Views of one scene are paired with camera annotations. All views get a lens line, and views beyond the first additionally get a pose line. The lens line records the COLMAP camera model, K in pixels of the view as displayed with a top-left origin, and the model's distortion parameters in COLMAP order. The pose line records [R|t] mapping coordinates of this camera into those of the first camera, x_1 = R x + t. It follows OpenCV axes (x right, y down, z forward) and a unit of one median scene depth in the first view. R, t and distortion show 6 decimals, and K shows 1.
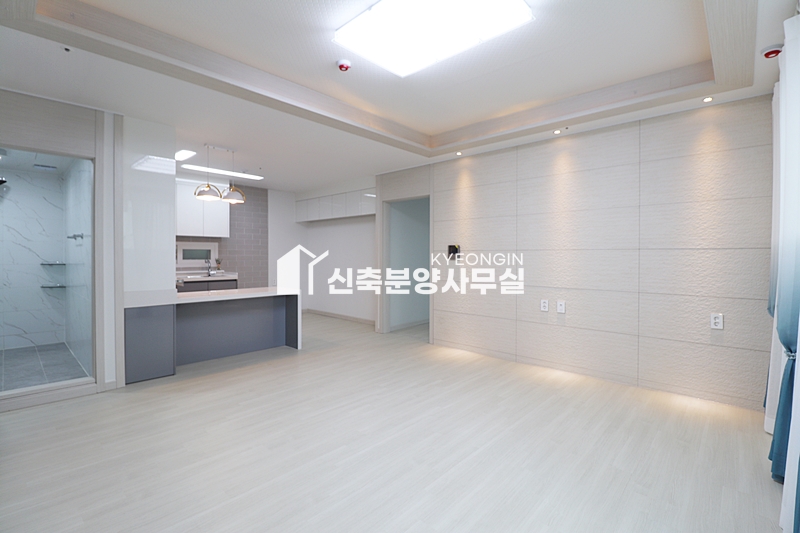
lens RADIAL K [[369.2, 0, 400.5], [0, 369.2, 259.6], [0, 0, 1]] dist [-0.001338, -0.012481]
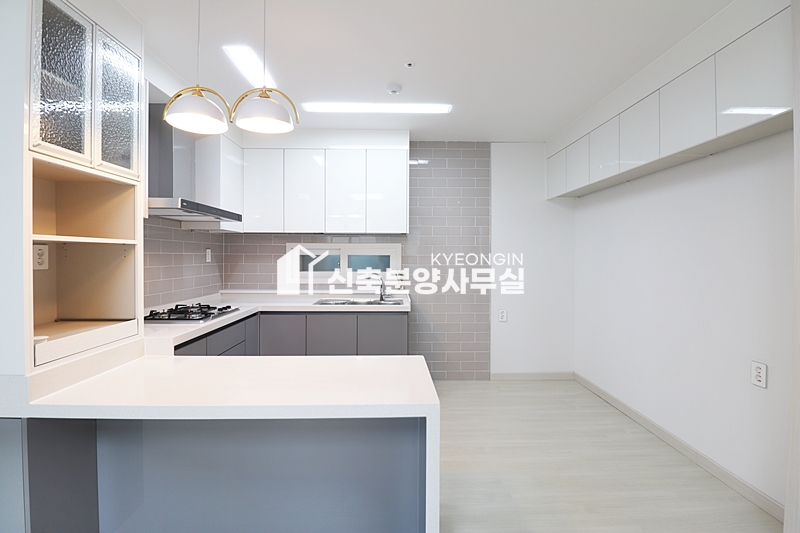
lens RADIAL K [[366.2, 0, 401.1], [0, 366.2, 259.7], [0, 0, 1]] dist [-0.001908, -0.012803]
pose [[0.690700, 0.003212, -0.723134, -0.070941], [-0.007575, 0.999967, -0.002794, -0.018307], [0.723102, 0.007408, 0.690702, 0.617392]]
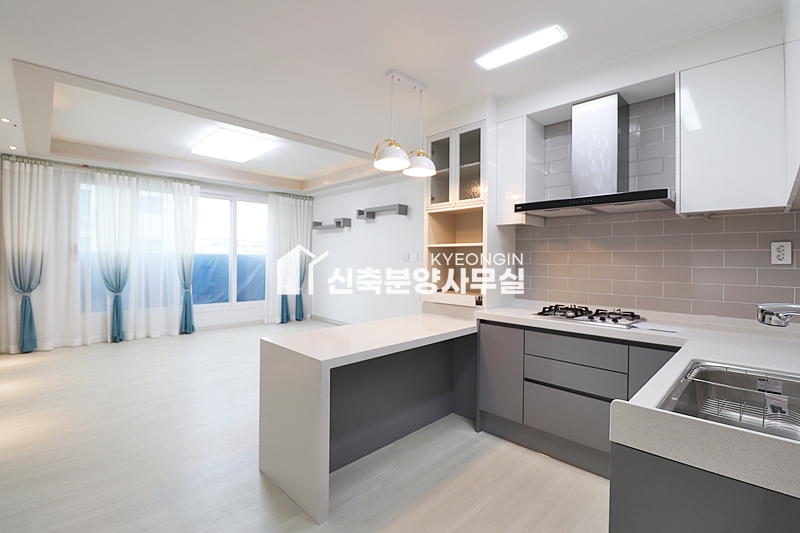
lens RADIAL K [[366.2, 0, 401.1], [0, 366.2, 259.7], [0, 0, 1]] dist [-0.001908, -0.012803]
pose [[-0.999053, -0.014007, 0.041186, -0.356699], [-0.013508, 0.999832, 0.012358, -0.017014], [-0.041352, 0.011790, -0.999075, 1.124192]]
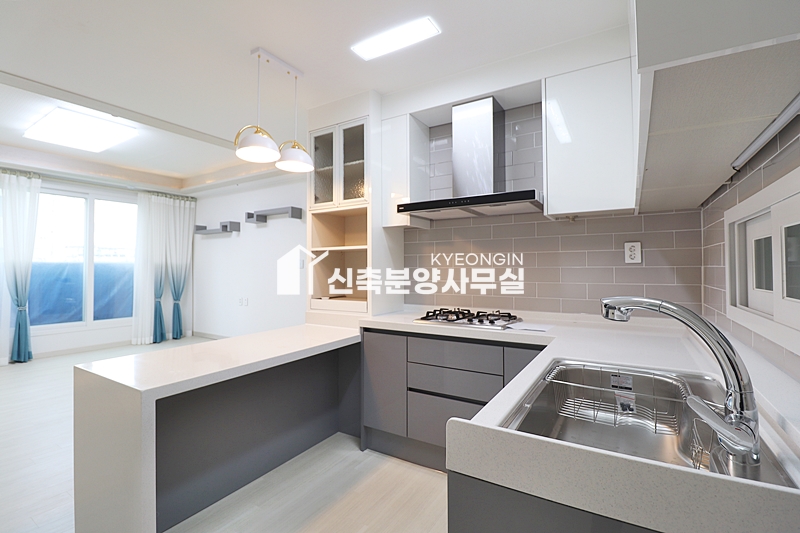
lens RADIAL K [[369.2, 0, 400.5], [0, 369.2, 259.6], [0, 0, 1]] dist [-0.001338, -0.012481]
pose [[-0.981510, -0.005325, -0.191337, -0.394585], [-0.002790, 0.999905, -0.013513, -0.011669], [0.191390, -0.012729, -0.981431, 1.094924]]
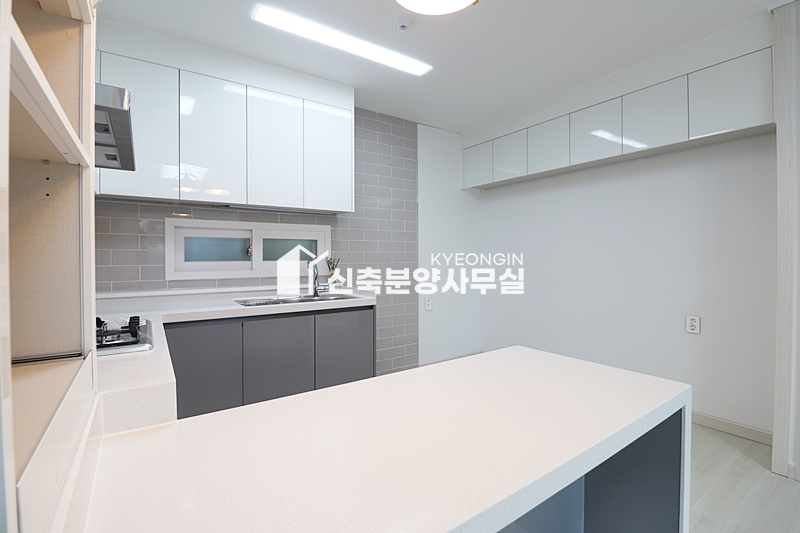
lens RADIAL K [[366.2, 0, 401.1], [0, 366.2, 259.7], [0, 0, 1]] dist [-0.001908, -0.012803]
pose [[0.976586, -0.004640, -0.215076, -0.313296], [0.004173, 0.999988, -0.002625, 0.001350], [0.215085, 0.001666, 0.976594, 0.572621]]
